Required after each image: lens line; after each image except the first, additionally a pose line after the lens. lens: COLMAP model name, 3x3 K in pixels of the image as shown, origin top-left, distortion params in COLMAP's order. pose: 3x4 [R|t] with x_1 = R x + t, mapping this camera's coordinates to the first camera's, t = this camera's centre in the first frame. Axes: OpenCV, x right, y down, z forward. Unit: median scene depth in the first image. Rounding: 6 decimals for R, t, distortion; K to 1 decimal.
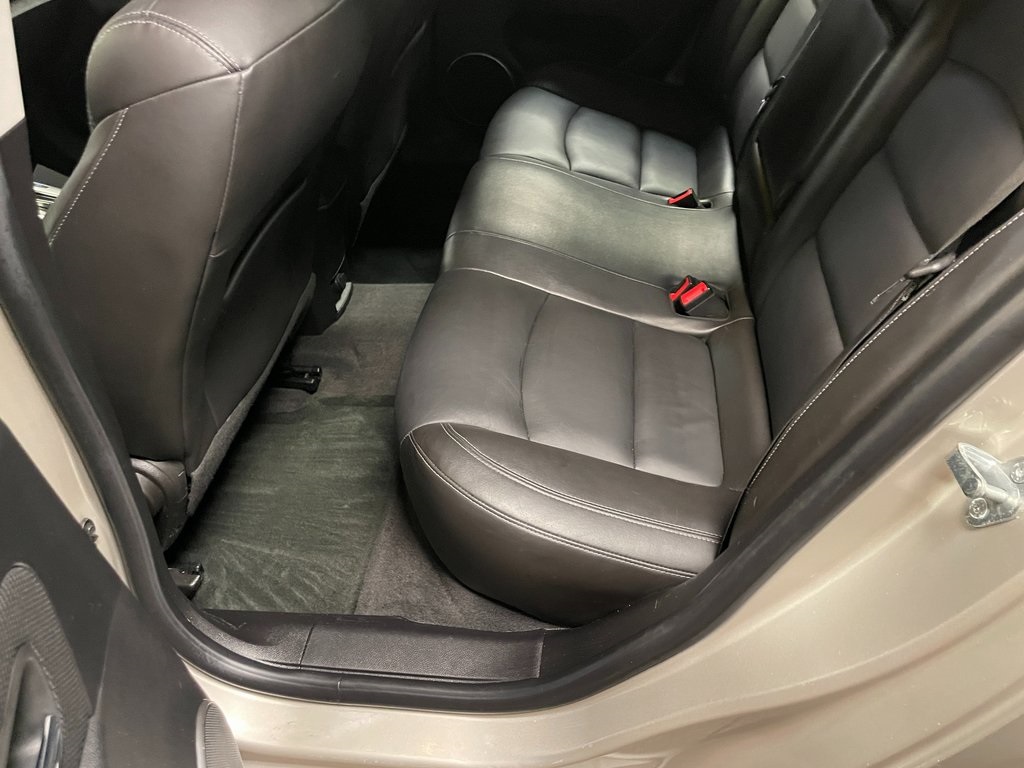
lens RADIAL K [[781.8, 0, 515.0], [0, 781.8, 390.3], [0, 0, 1]] dist [0.087536, -0.125468]
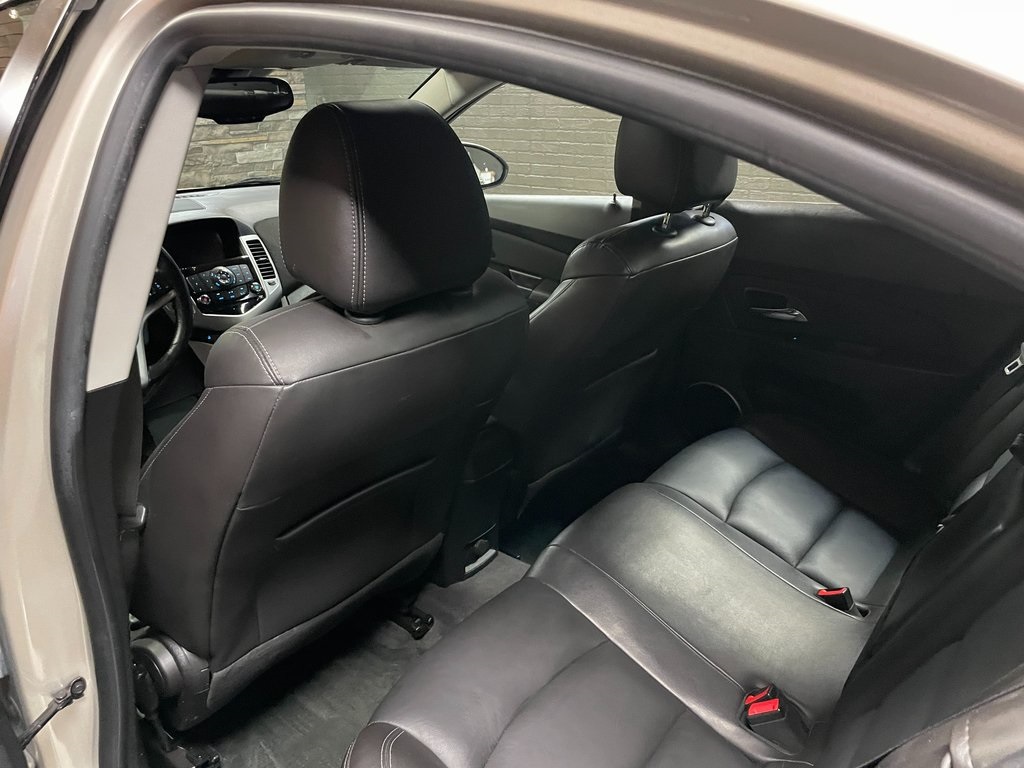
lens RADIAL K [[781.8, 0, 515.0], [0, 781.8, 390.3], [0, 0, 1]] dist [0.087536, -0.125468]
pose [[0.858541, 0.258182, -0.443000, 0.286047], [-0.382368, 0.898005, -0.217675, -0.140851], [0.341616, 0.356272, 0.869695, 0.016623]]
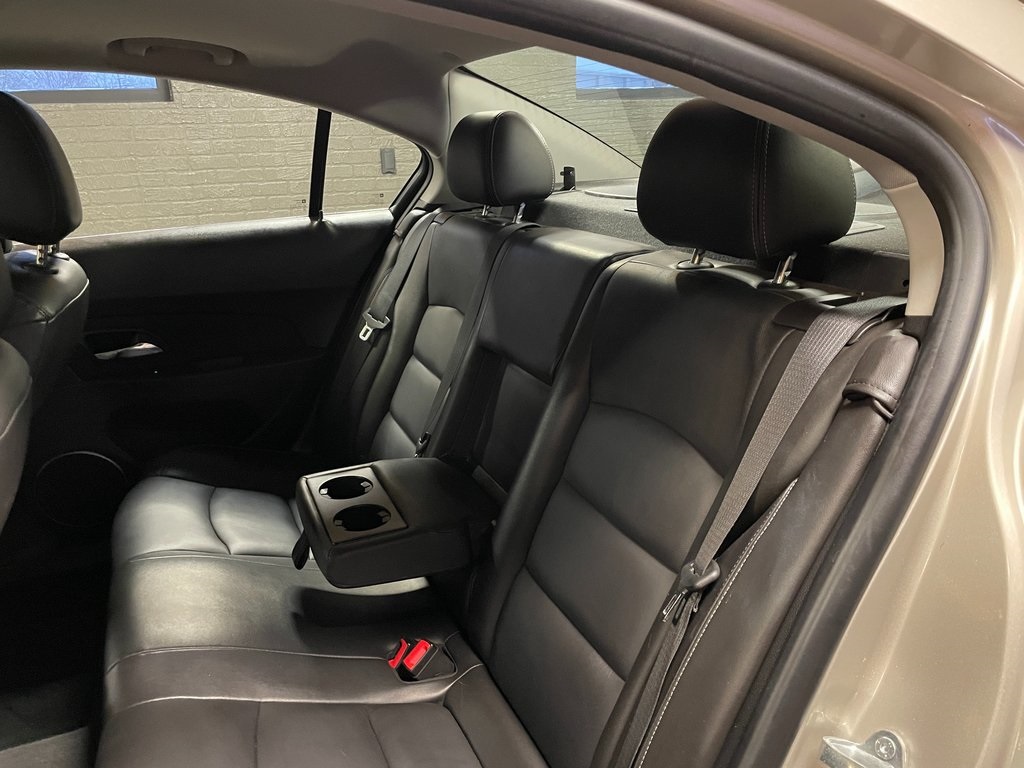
lens RADIAL K [[786.3, 0, 508.1], [0, 786.3, 381.7], [0, 0, 1]] dist [0.082627, -0.120798]
pose [[0.855047, -0.096745, 0.509446, -0.127108], [0.306031, 0.887254, -0.345146, -0.051840], [-0.418616, 0.451022, 0.788251, 0.066025]]
